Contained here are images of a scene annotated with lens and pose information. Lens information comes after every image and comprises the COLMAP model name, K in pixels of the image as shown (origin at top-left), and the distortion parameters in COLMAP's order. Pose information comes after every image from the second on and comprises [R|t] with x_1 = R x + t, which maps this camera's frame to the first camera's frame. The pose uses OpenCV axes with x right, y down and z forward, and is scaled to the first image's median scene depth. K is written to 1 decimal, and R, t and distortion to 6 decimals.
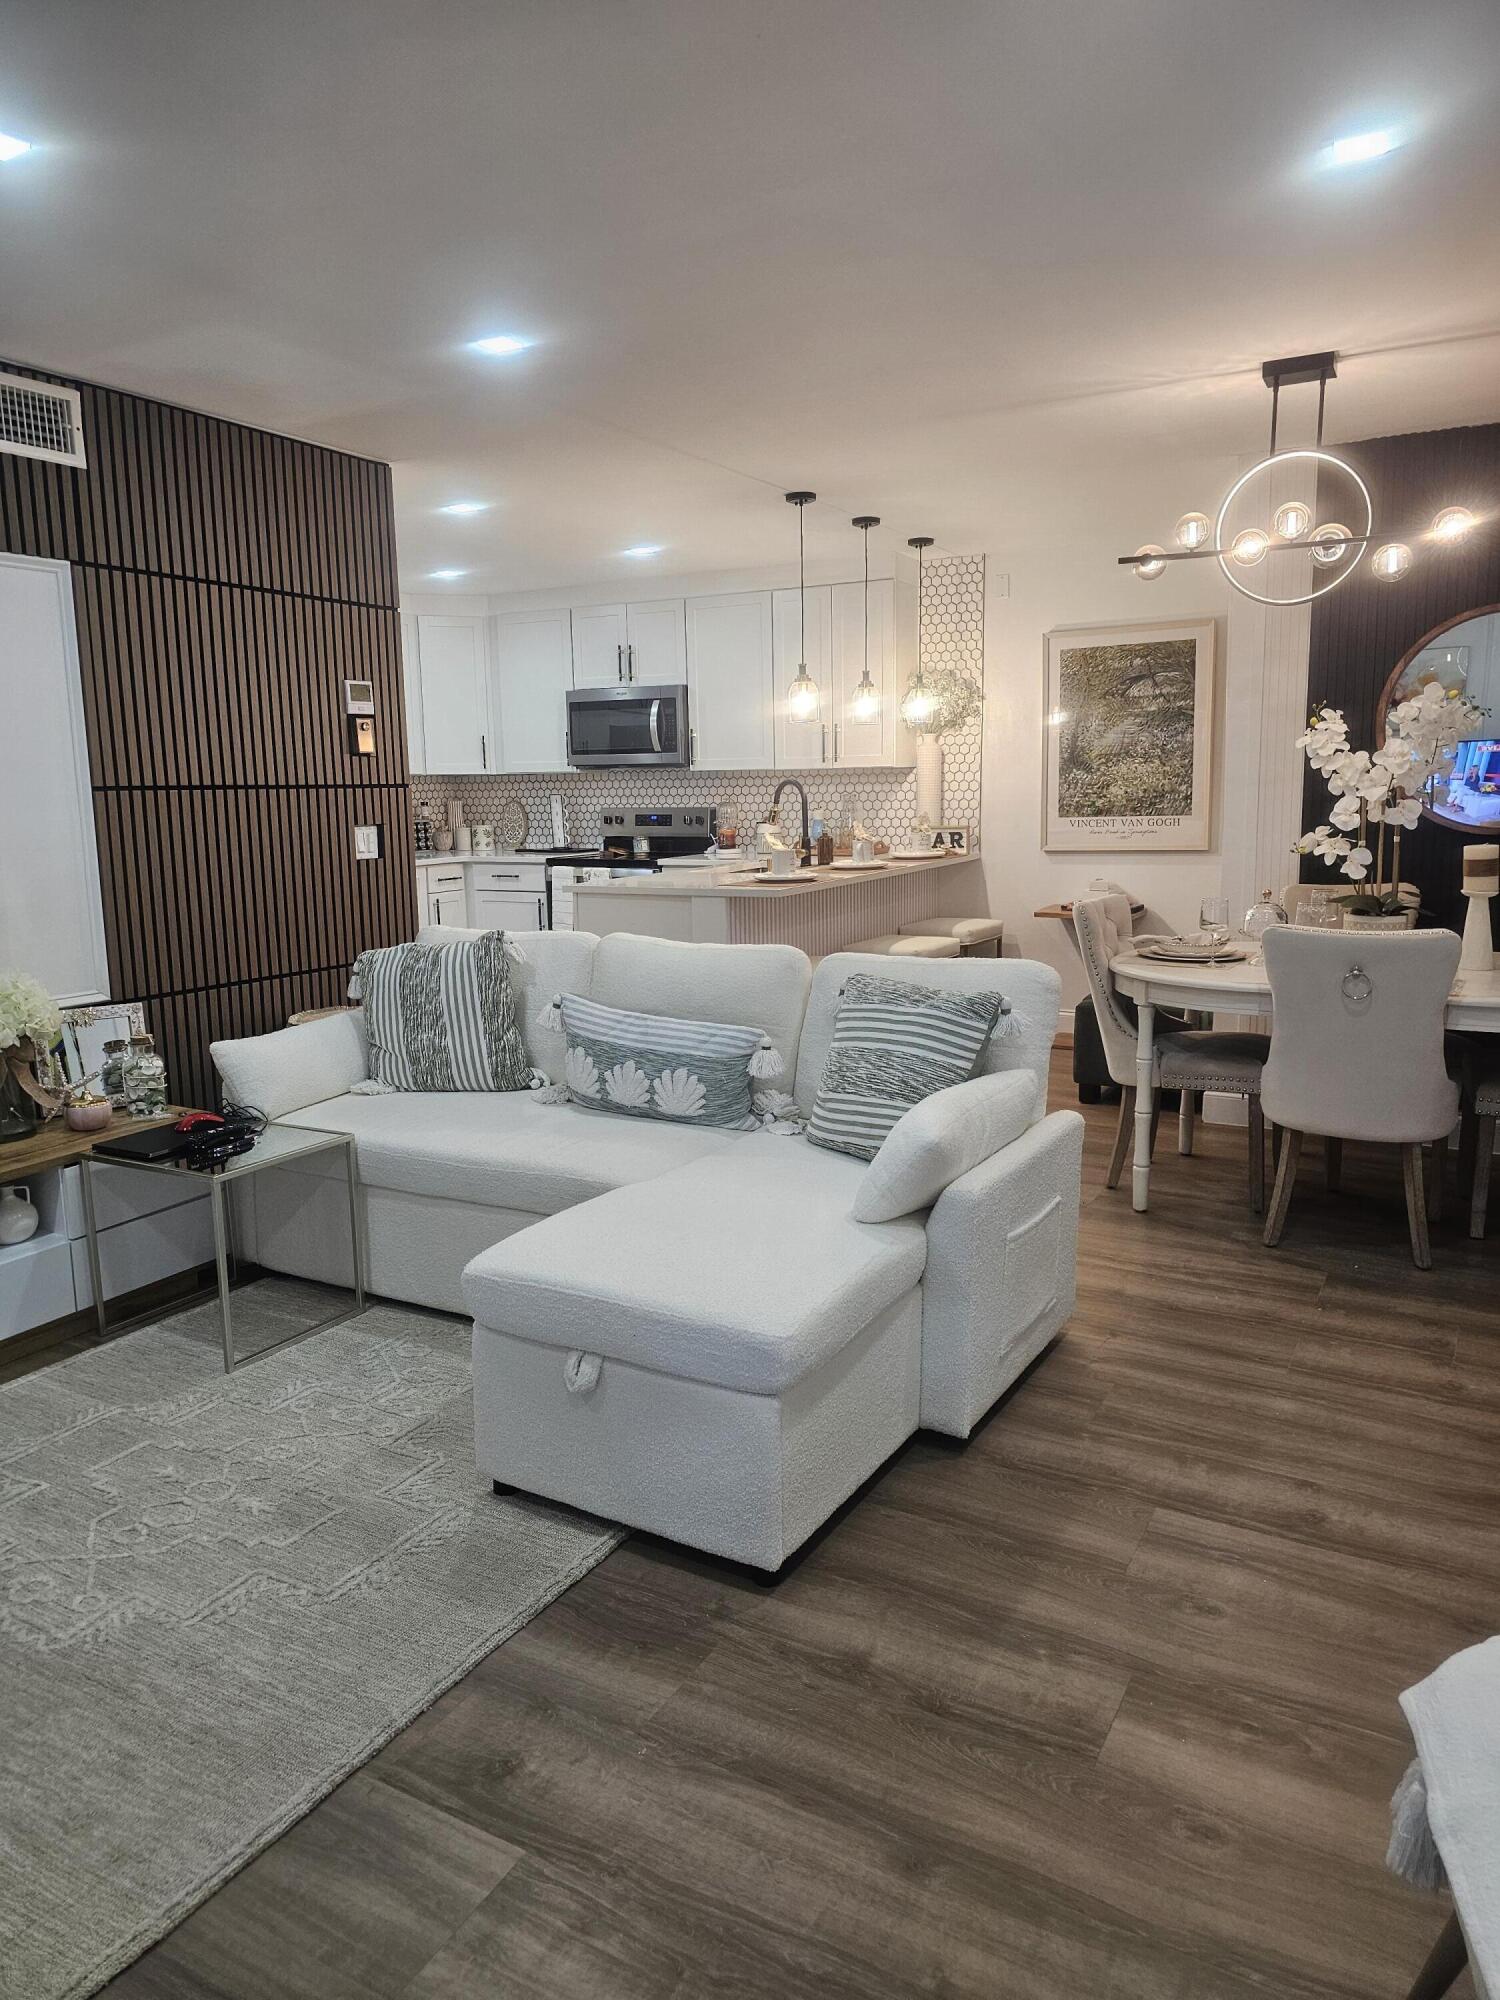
lens RADIAL K [[1344.1, 0, 740.7], [0, 1344.1, 993.6], [0, 0, 1]] dist [0.044072, -0.041527]
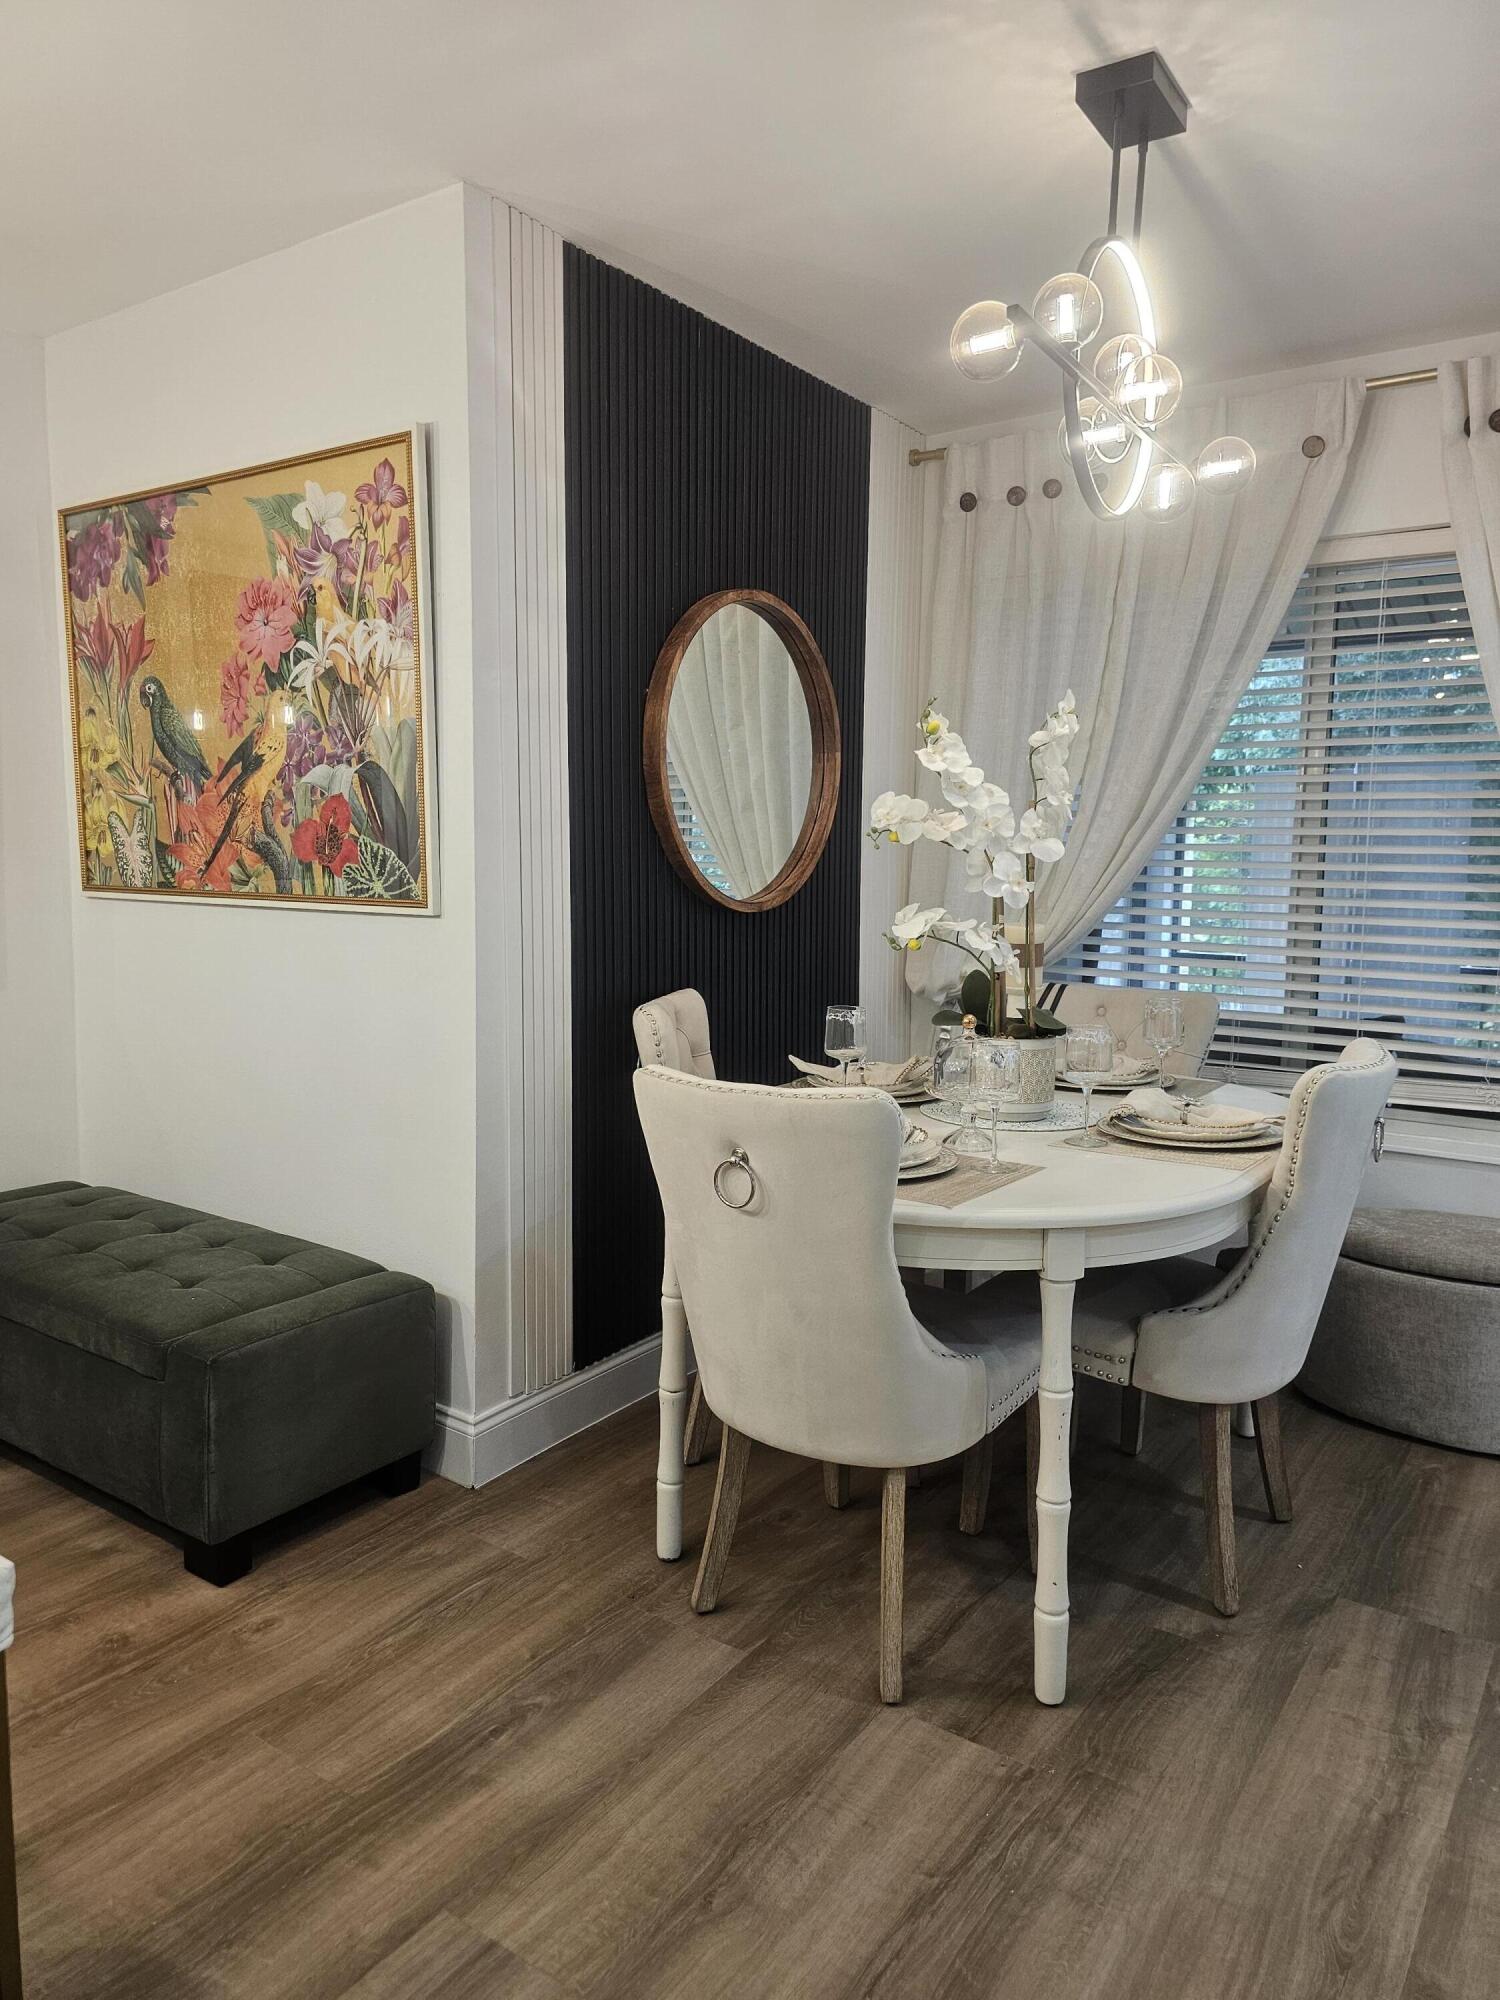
lens RADIAL K [[1344.1, 0, 766.8], [0, 1344.1, 983.5], [0, 0, 1]] dist [0.044072, -0.041527]
pose [[0.085603, -0.079214, 0.993175, -0.111594], [0.141516, 0.987694, 0.066580, -0.088896], [-0.986228, 0.134851, 0.095760, 0.655444]]
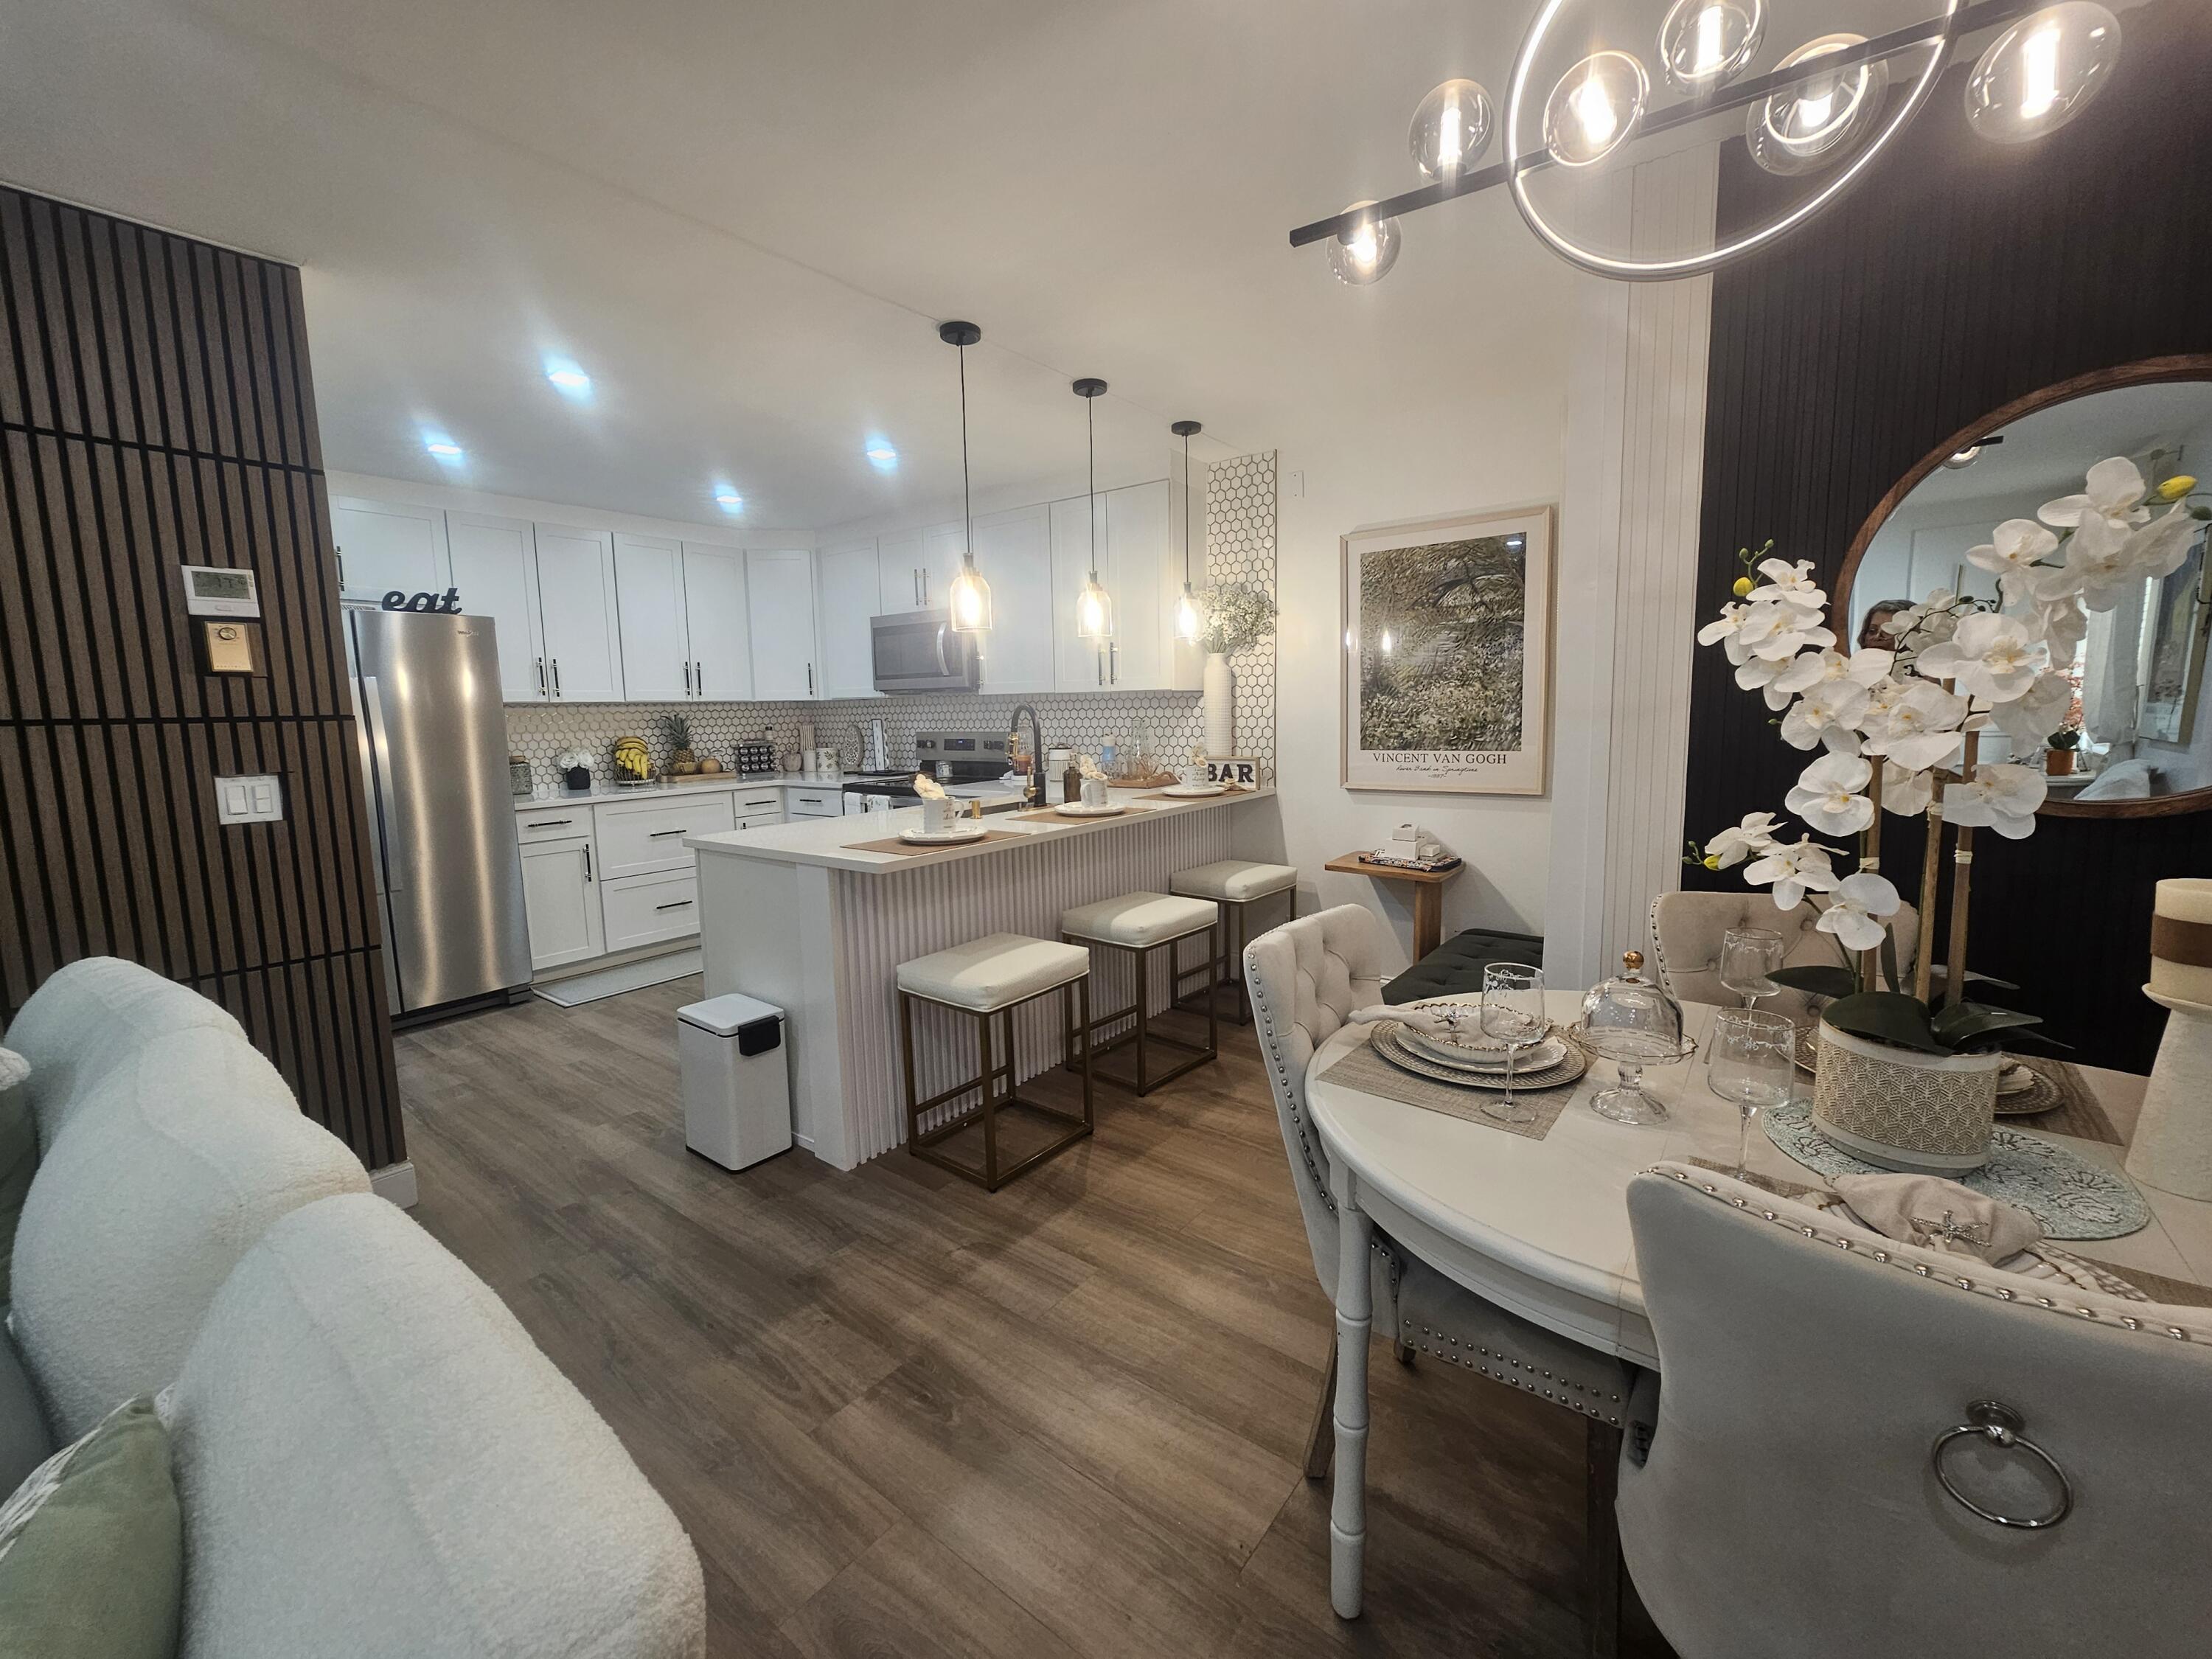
lens RADIAL K [[907.1, 0, 1103.3], [0, 907.1, 818.0], [0, 0, 1]] dist [-0.007778, 0.001839]
pose [[0.989954, 0.016757, -0.140395, 0.161263], [-0.021090, 0.999344, -0.029434, -0.069647], [0.139810, 0.032099, 0.989658, 0.425850]]
